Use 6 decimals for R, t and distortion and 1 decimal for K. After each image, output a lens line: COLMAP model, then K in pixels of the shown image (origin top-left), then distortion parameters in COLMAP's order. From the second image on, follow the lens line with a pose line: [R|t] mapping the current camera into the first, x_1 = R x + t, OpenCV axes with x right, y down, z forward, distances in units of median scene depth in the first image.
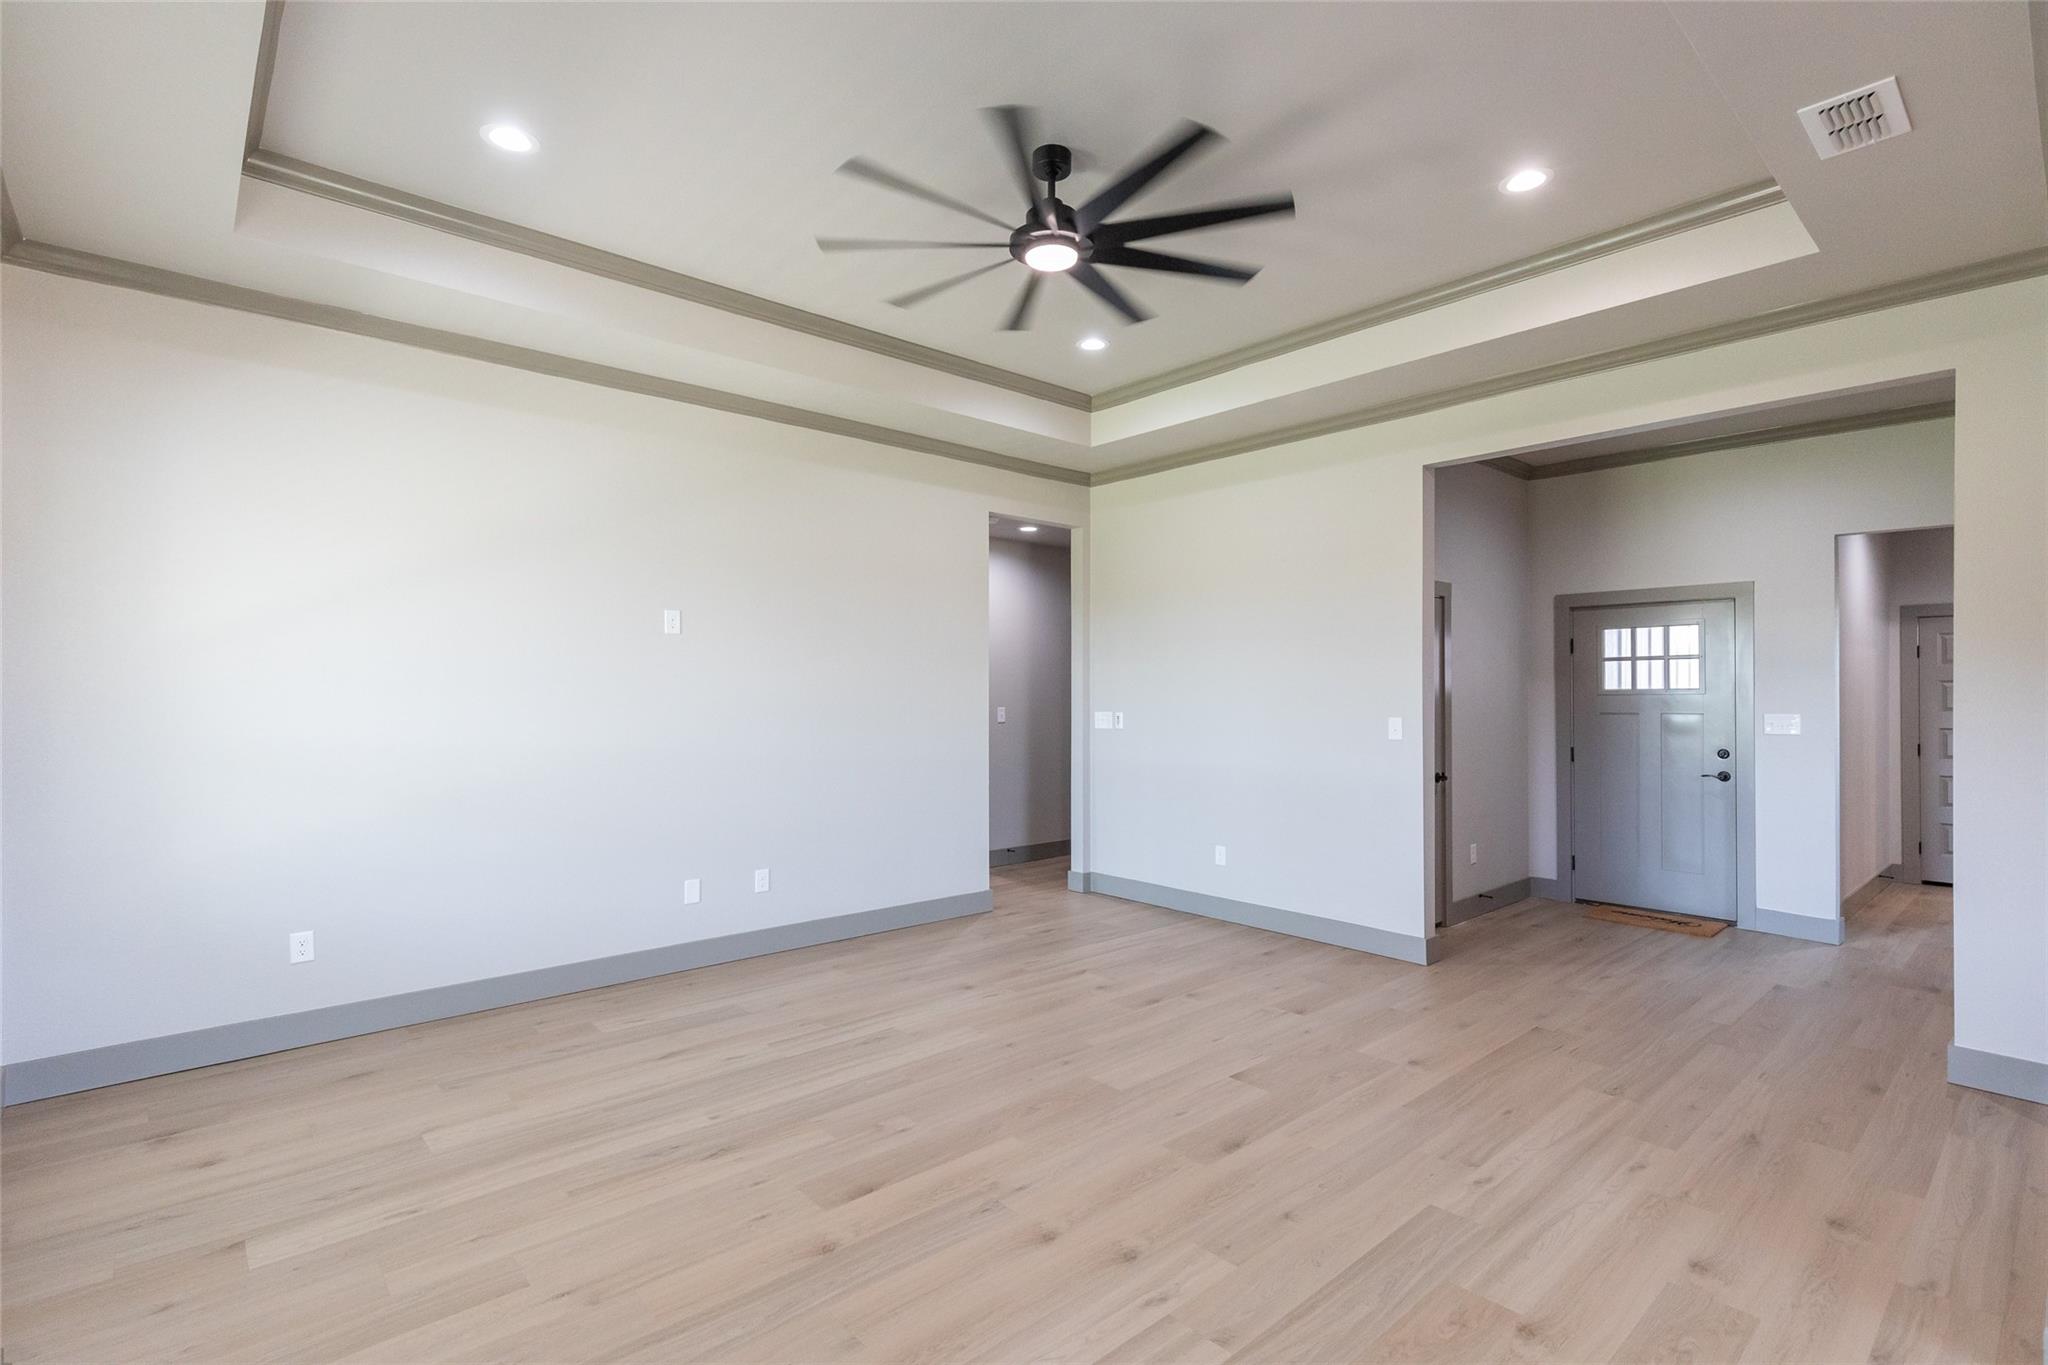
lens RADIAL K [[948.5, 0, 1011.8], [0, 948.5, 695.6], [0, 0, 1]] dist [0.008845, 0.000218]
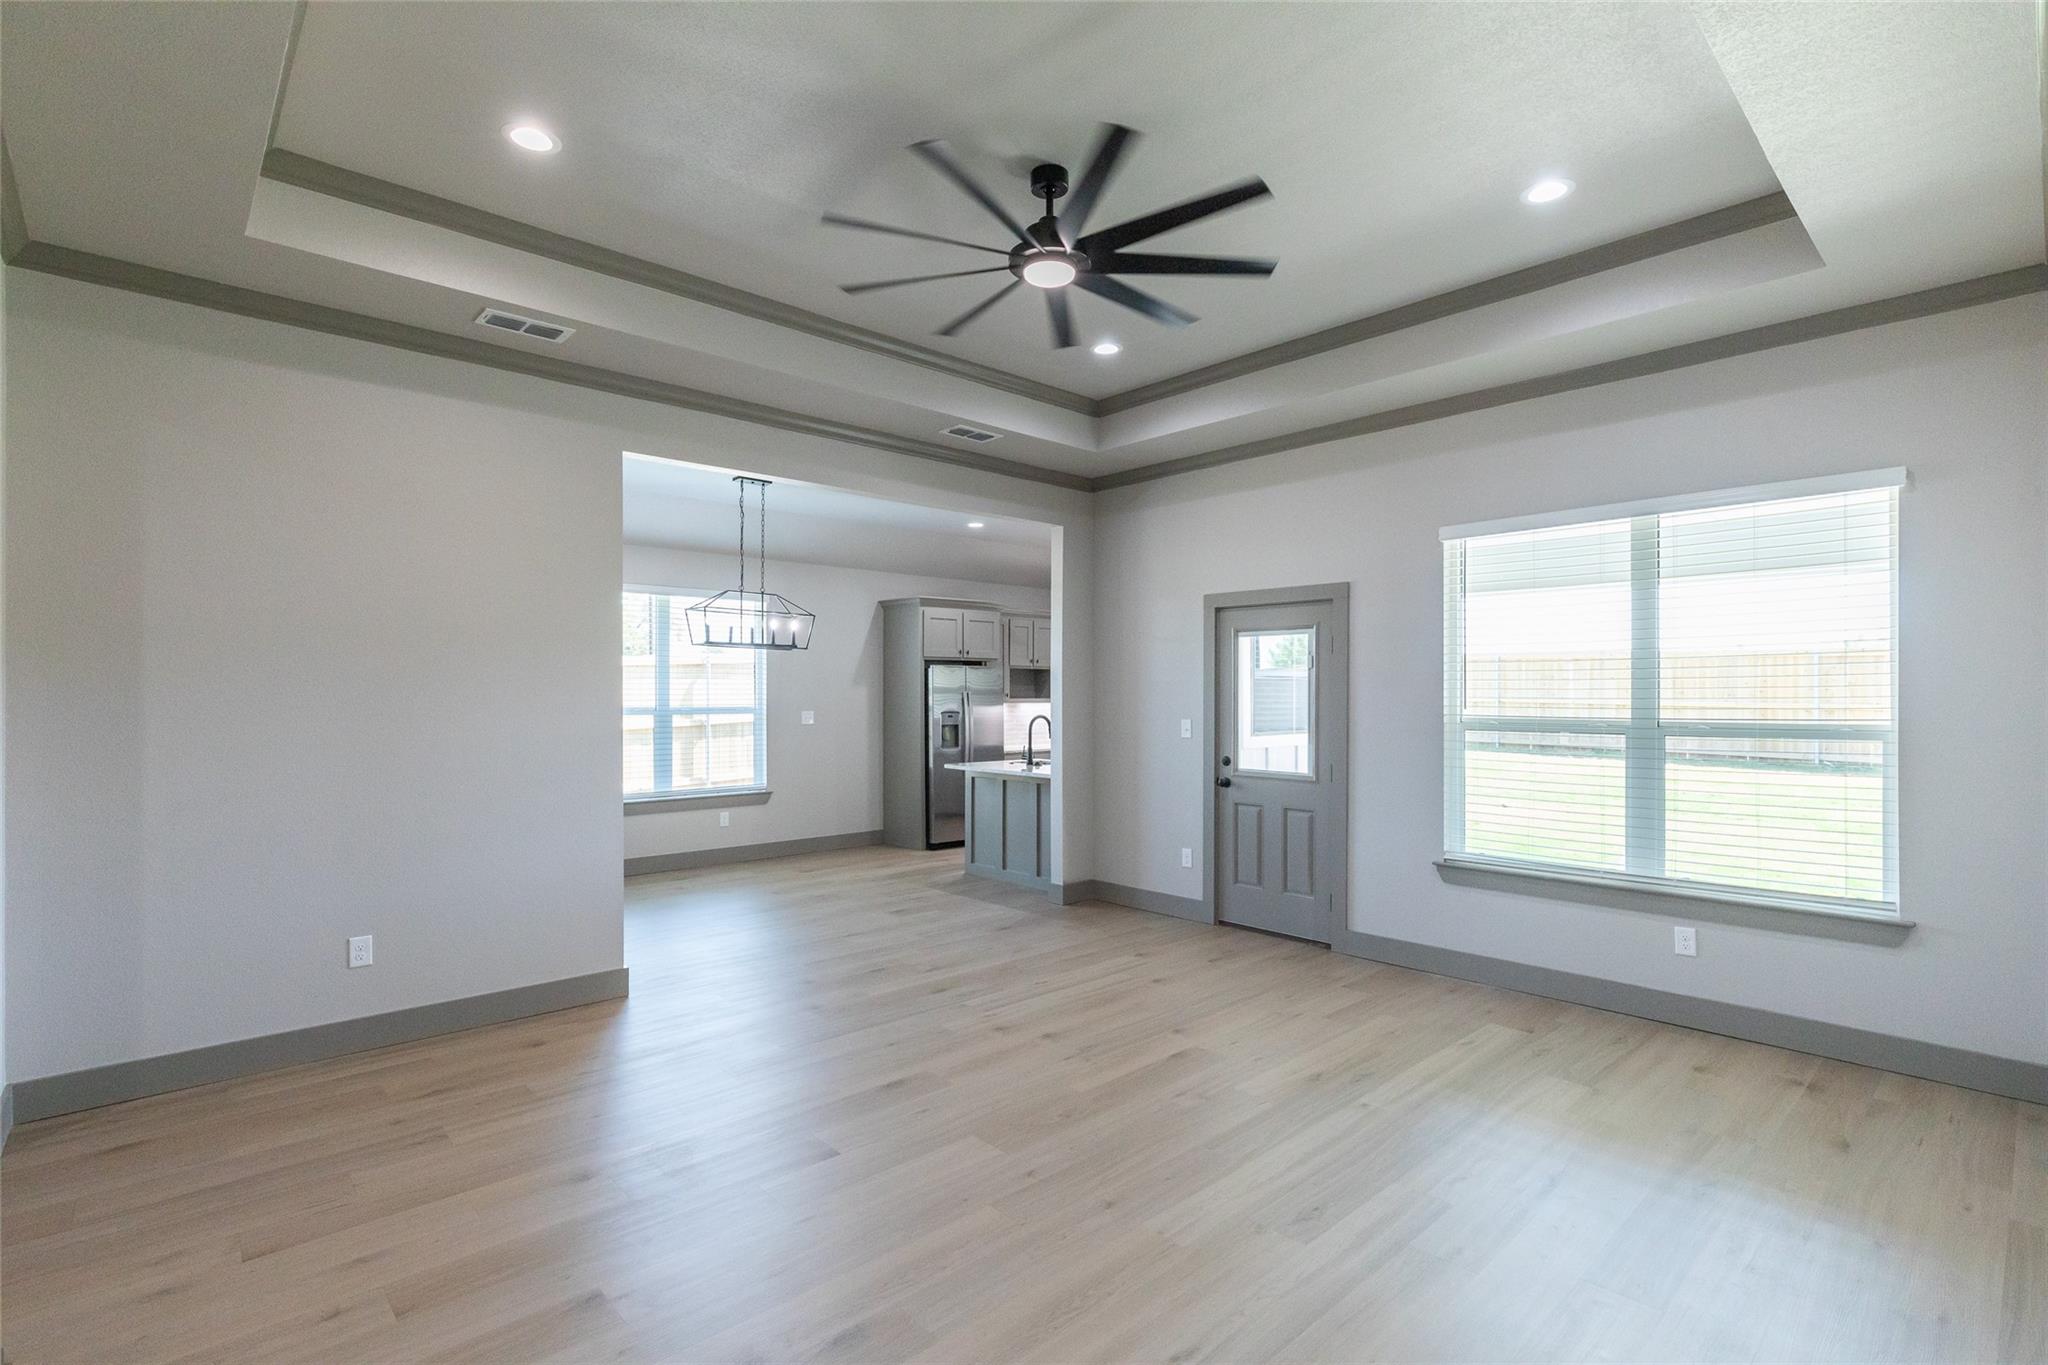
lens RADIAL K [[945.8, 0, 1024.0], [0, 945.8, 682.5], [0, 0, 1]] dist [-0.014939, -0.000039]
pose [[-0.999549, -0.003120, -0.029875, 0.071920], [-0.002924, 0.999974, -0.006589, -0.014303], [0.029894, -0.006498, -0.999532, 1.468305]]
